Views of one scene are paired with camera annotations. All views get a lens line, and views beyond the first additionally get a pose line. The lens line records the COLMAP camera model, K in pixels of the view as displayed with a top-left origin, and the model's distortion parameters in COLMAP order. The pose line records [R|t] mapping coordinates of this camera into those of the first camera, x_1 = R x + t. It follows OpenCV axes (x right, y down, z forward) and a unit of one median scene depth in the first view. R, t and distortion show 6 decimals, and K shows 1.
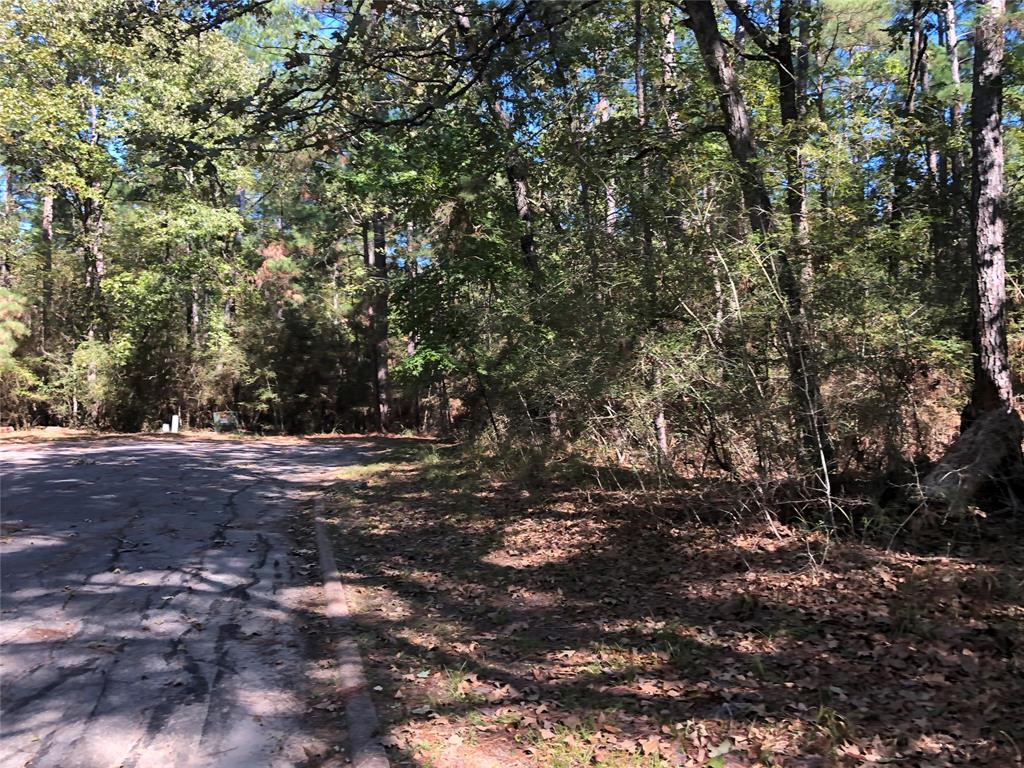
lens RADIAL K [[833.9, 0, 511.8], [0, 833.9, 380.4], [0, 0, 1]] dist [-0.004527, -0.000297]
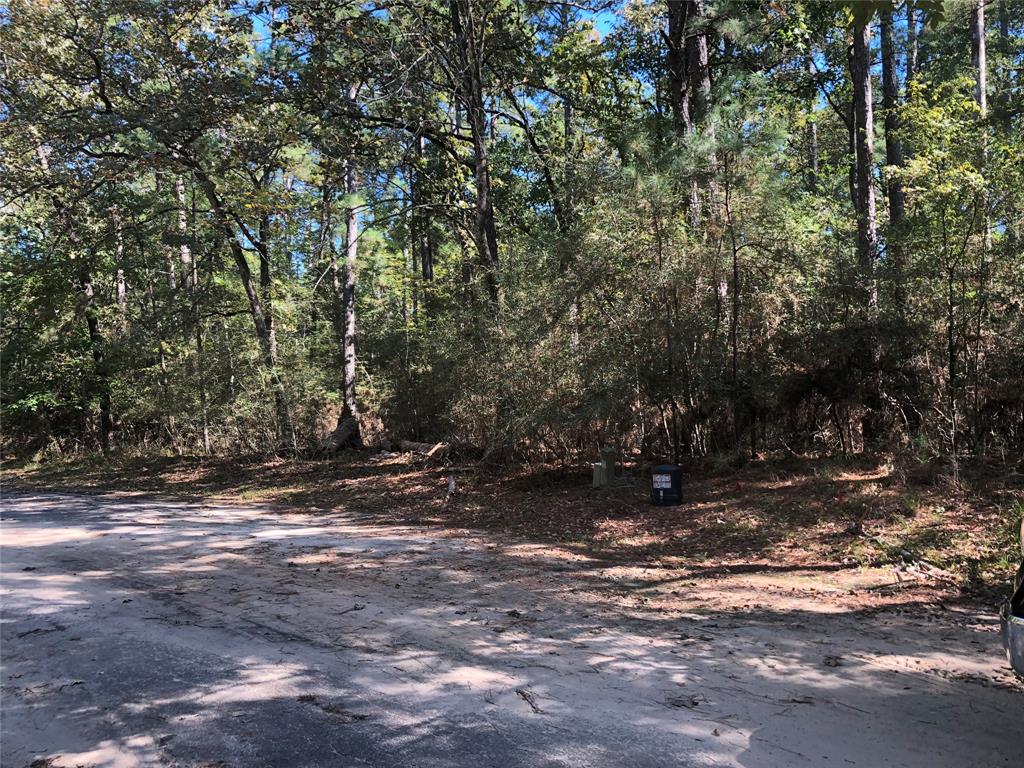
lens RADIAL K [[833.9, 0, 512.1], [0, 833.9, 384.6], [0, 0, 1]] dist [-0.004527, -0.000297]
pose [[0.787594, -0.002893, 0.616188, -0.606538], [0.015104, 0.999779, -0.014611, -0.025844], [-0.616009, 0.020814, 0.787464, -1.318953]]
